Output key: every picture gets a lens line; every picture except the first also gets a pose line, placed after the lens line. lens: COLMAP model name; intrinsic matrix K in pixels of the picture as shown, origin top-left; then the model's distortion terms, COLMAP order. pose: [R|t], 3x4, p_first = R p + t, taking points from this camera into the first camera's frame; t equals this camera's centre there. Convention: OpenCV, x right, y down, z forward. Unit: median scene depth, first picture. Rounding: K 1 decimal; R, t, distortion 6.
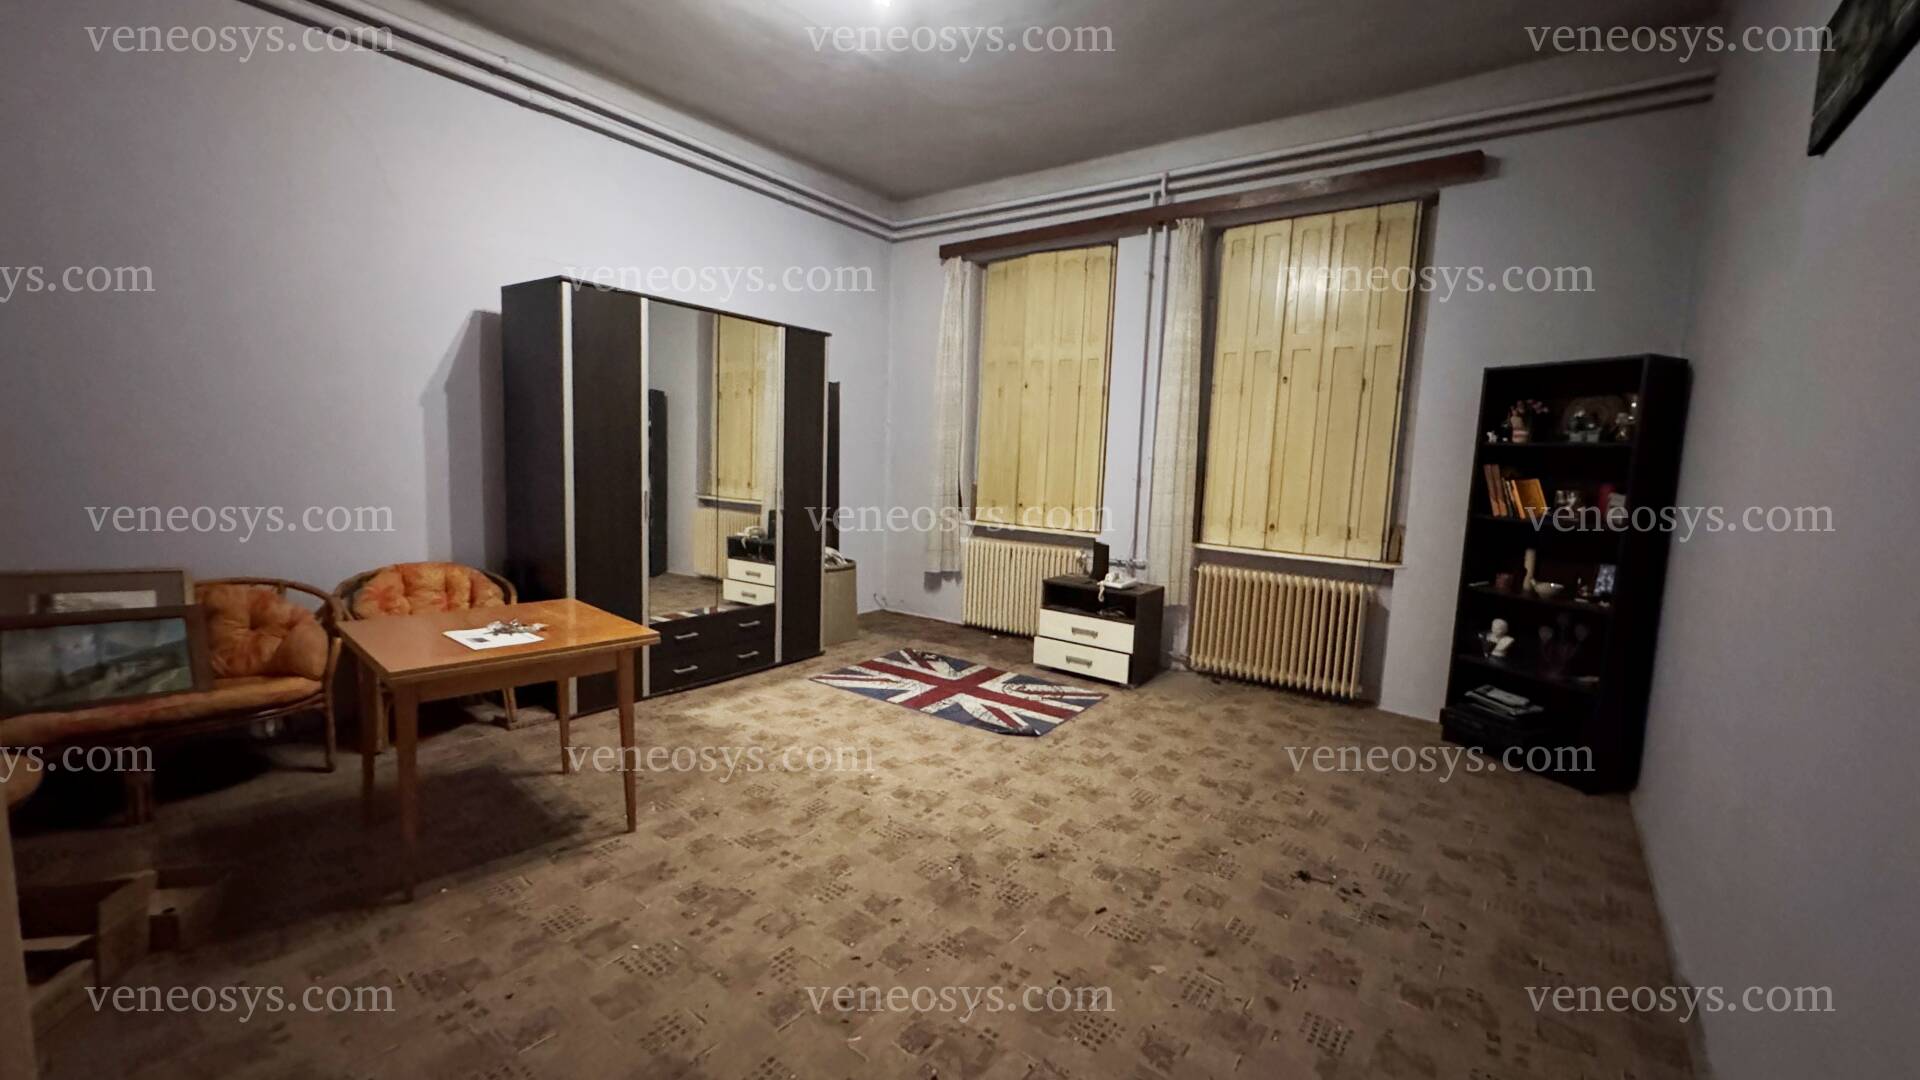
lens RADIAL K [[766.2, 0, 961.3], [0, 766.2, 535.4], [0, 0, 1]] dist [-0.003905, 0.000096]
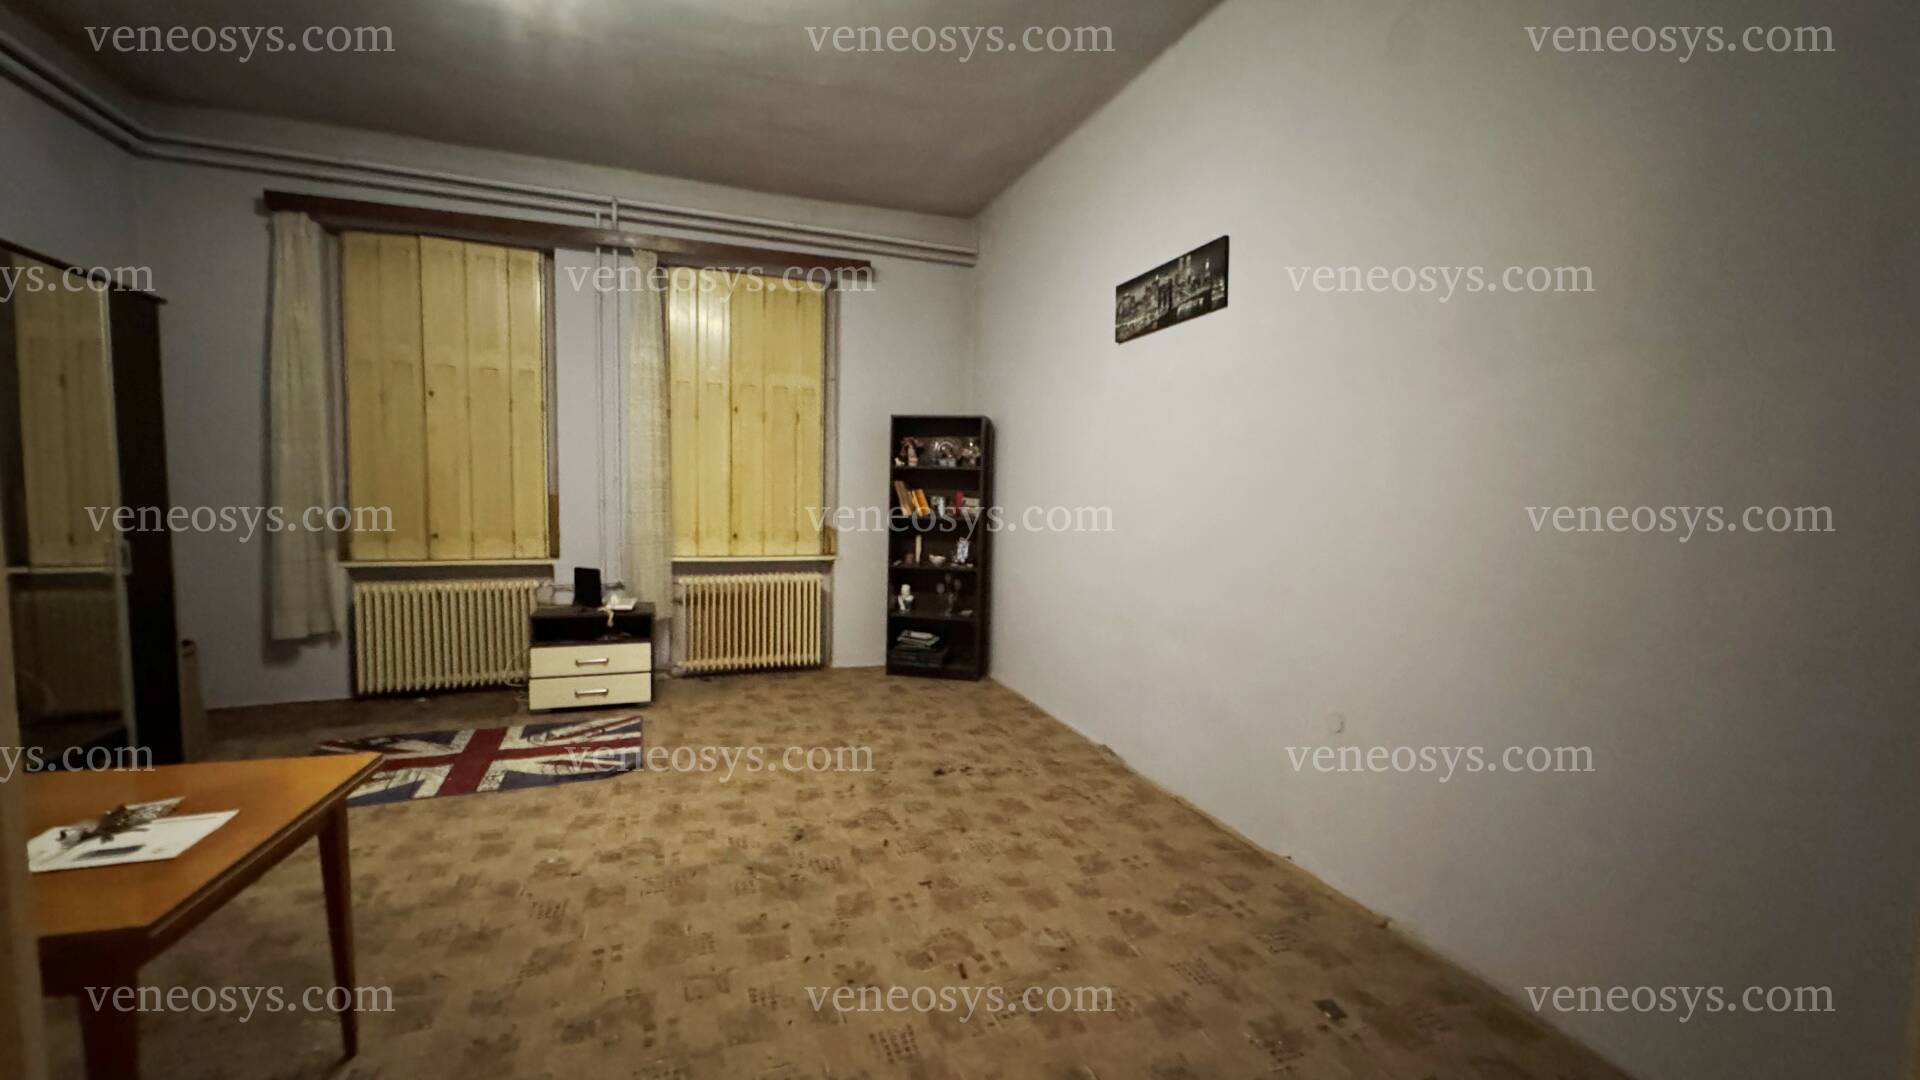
lens RADIAL K [[766.2, 0, 959.8], [0, 766.2, 541.5], [0, 0, 1]] dist [-0.003905, 0.000096]
pose [[0.538844, -0.091142, 0.837461, -0.434427], [0.086491, 0.994862, 0.052622, -0.039325], [-0.837954, 0.044078, 0.543958, 0.096149]]
